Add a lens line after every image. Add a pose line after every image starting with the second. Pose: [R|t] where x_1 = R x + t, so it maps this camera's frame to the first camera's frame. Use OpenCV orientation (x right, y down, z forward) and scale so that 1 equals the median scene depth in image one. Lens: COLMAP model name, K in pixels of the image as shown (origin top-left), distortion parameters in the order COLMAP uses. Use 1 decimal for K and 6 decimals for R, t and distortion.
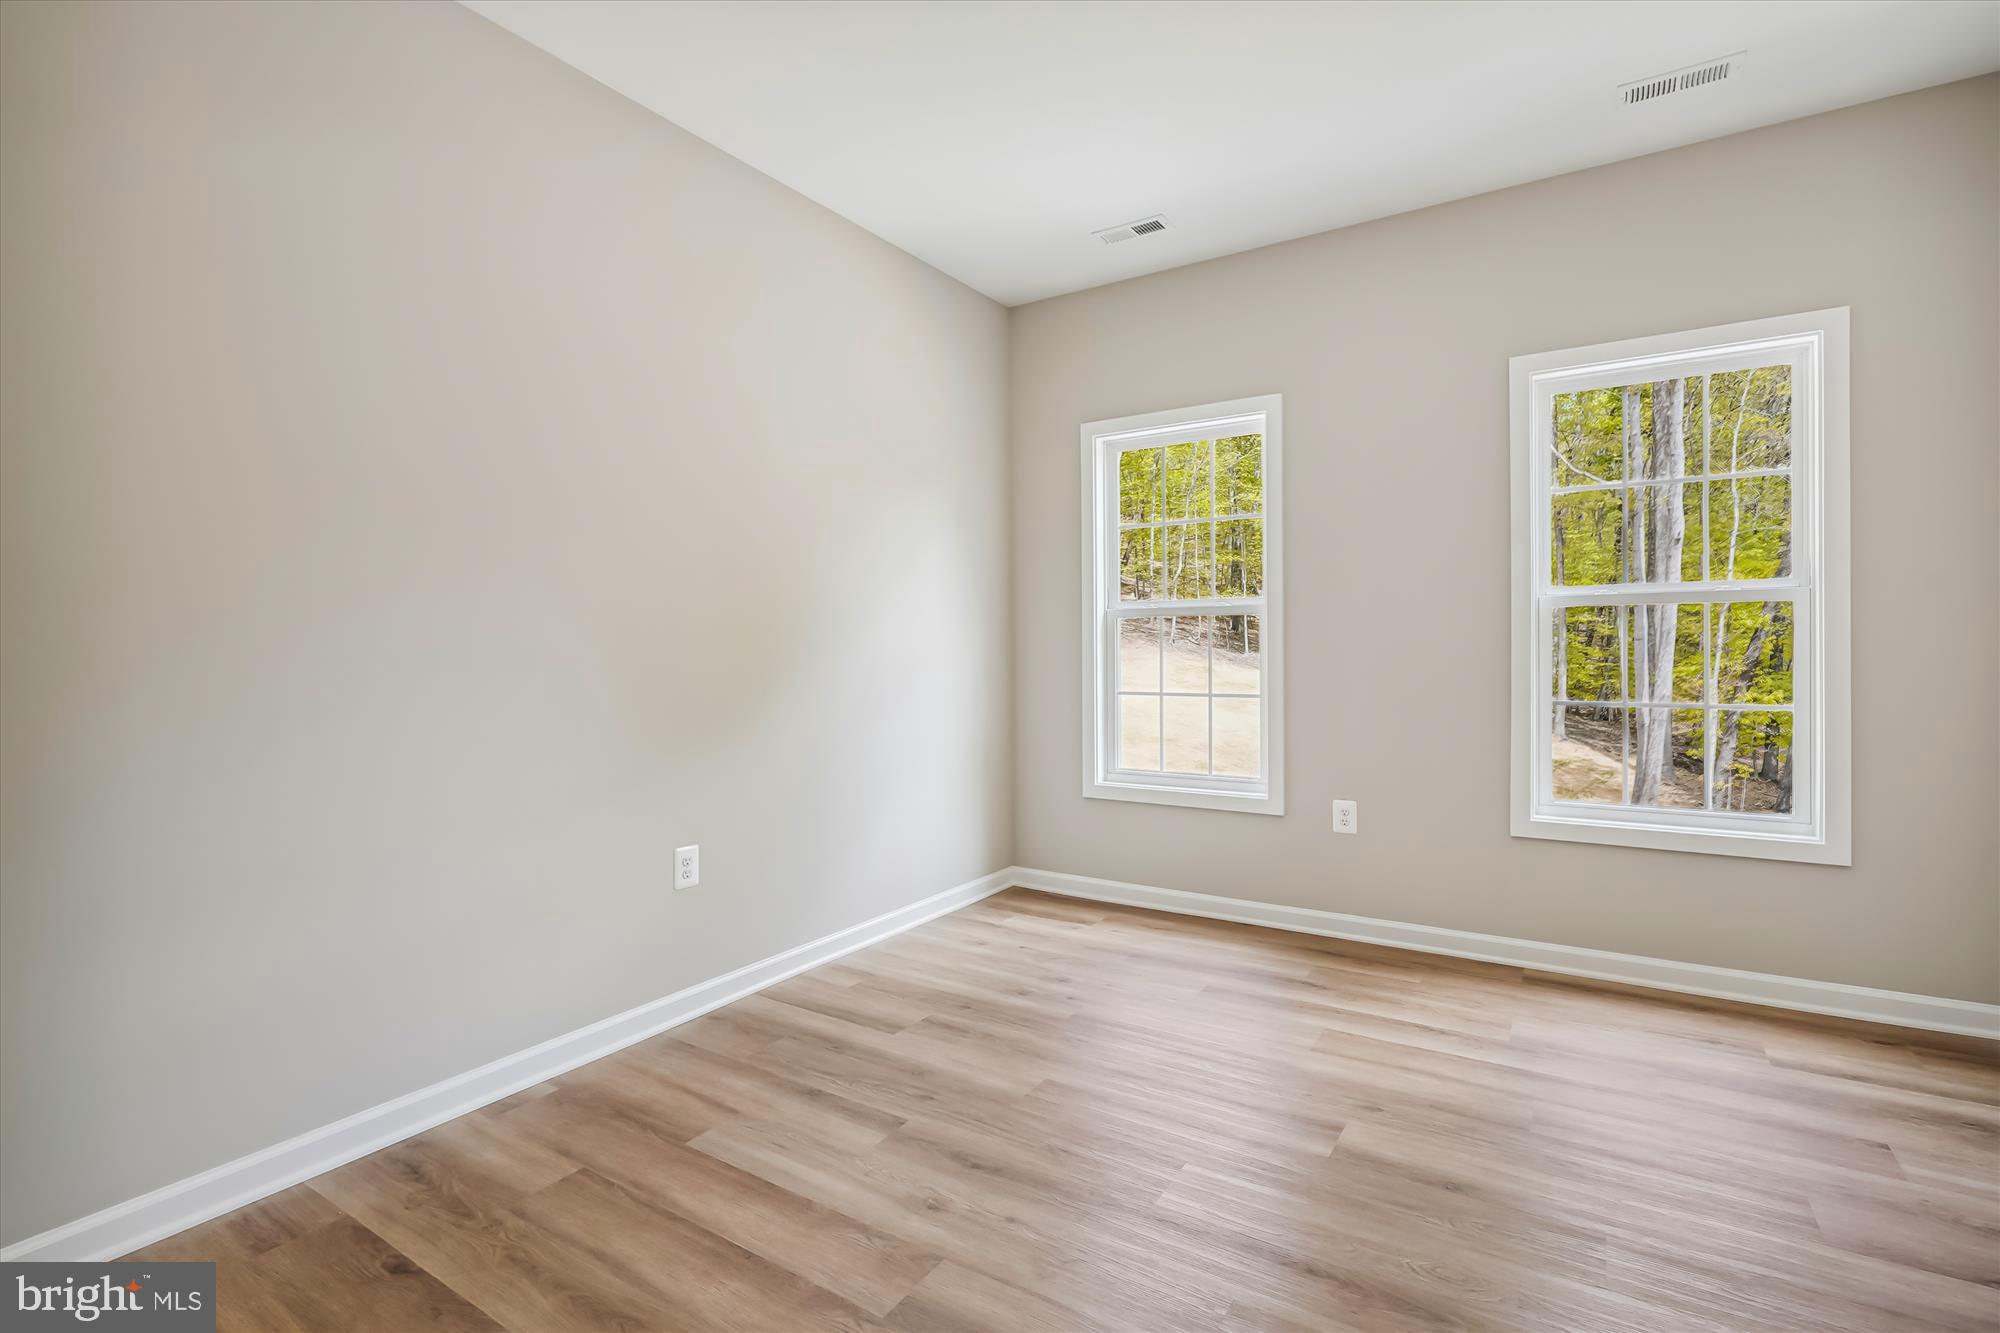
lens RADIAL K [[951.5, 0, 982.8], [0, 951.5, 651.1], [0, 0, 1]] dist [-0.008067, -0.000917]
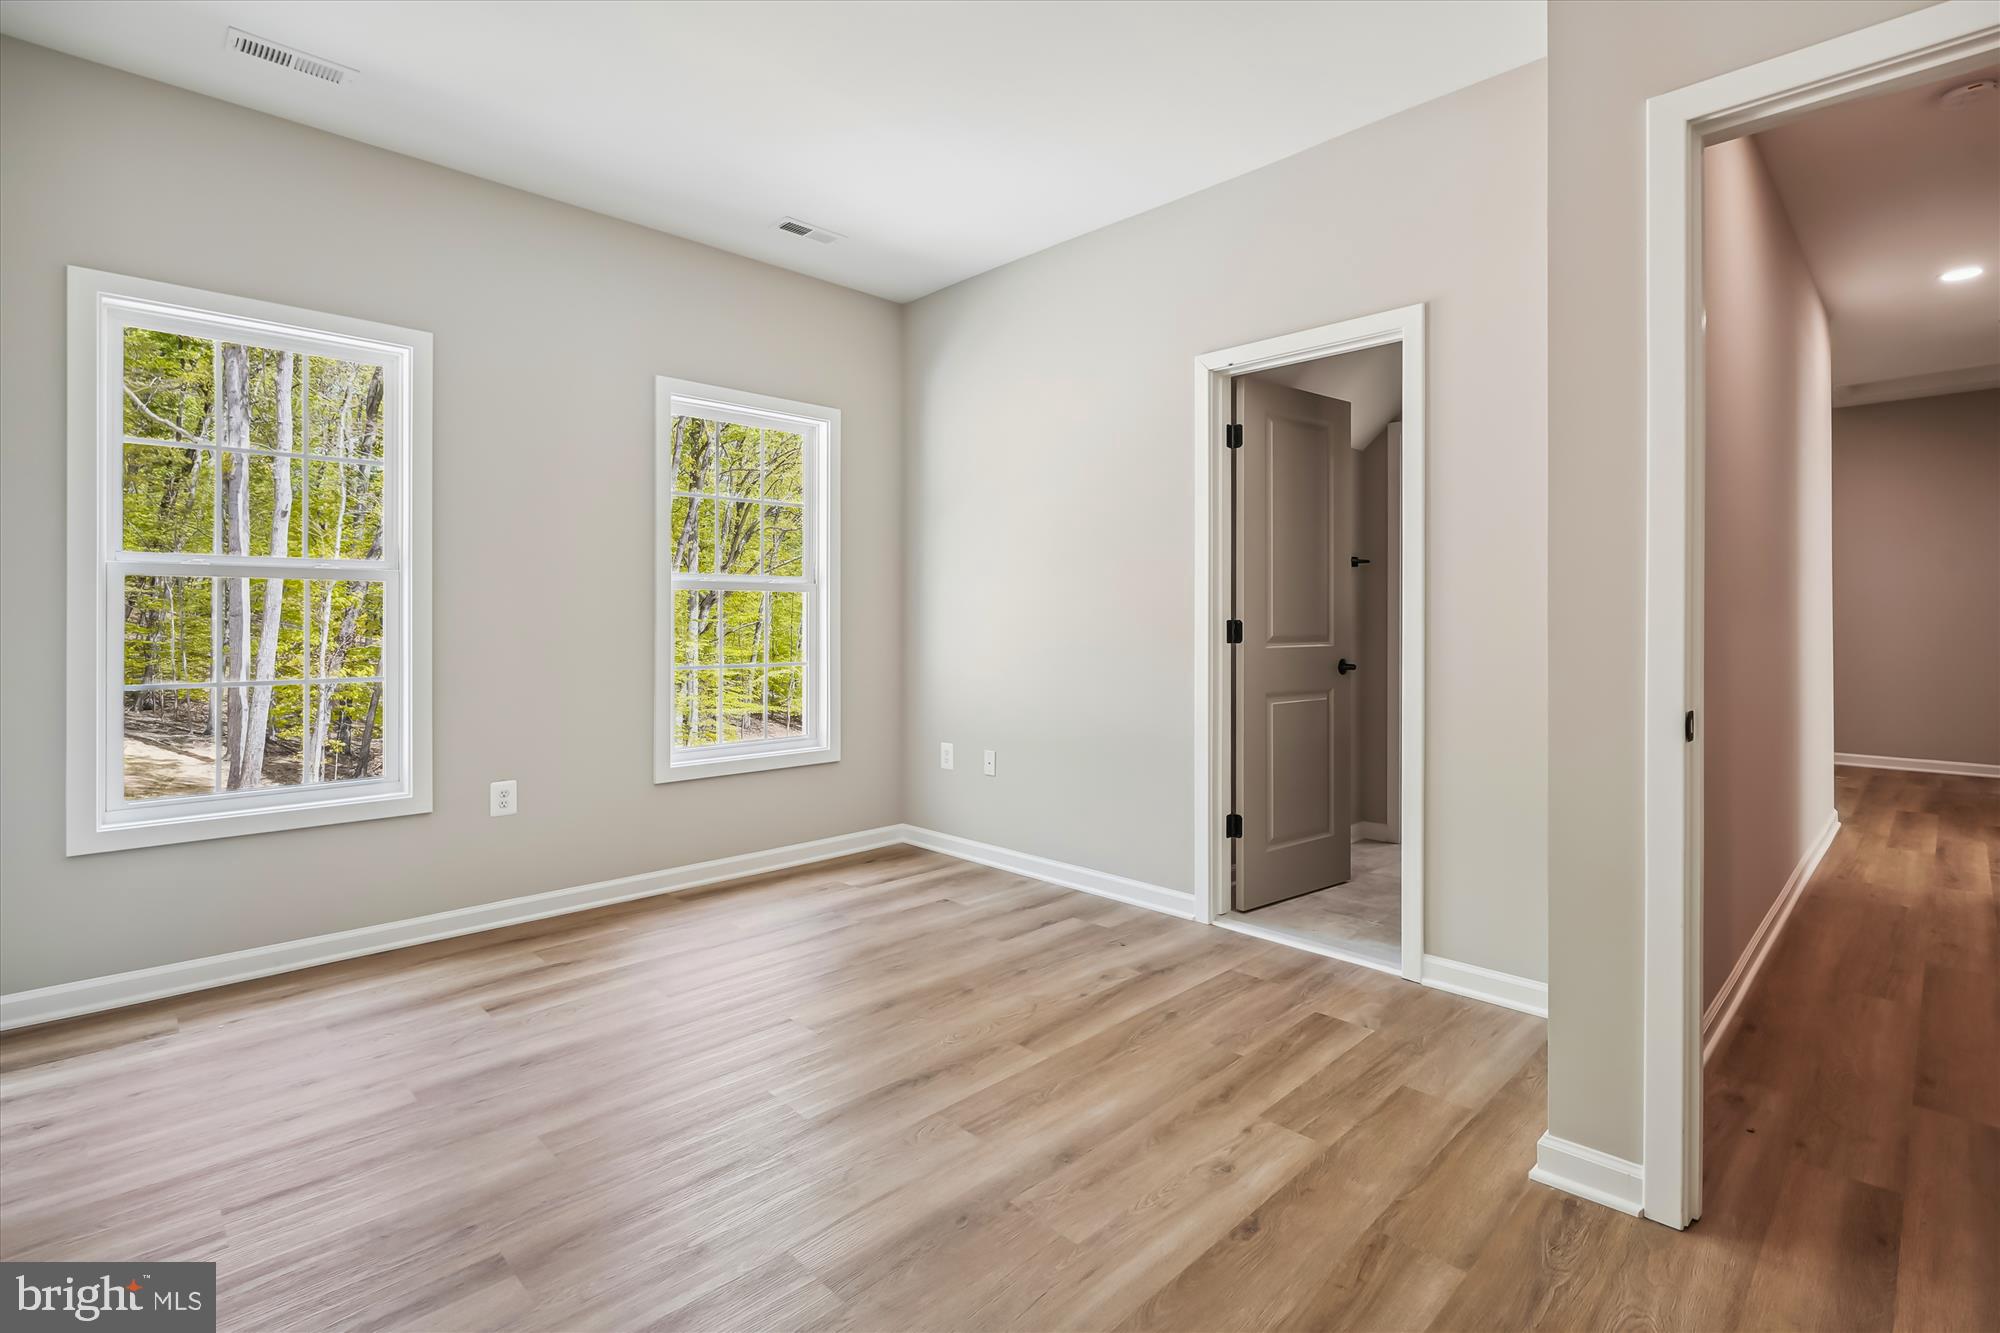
lens RADIAL K [[951.5, 0, 1039.2], [0, 951.5, 636.8], [0, 0, 1]] dist [-0.008067, -0.000917]
pose [[0.177362, -0.014243, 0.984043, -0.453420], [0.004892, 0.999896, 0.013590, 0.001008], [-0.984134, 0.002404, 0.177413, 0.291820]]
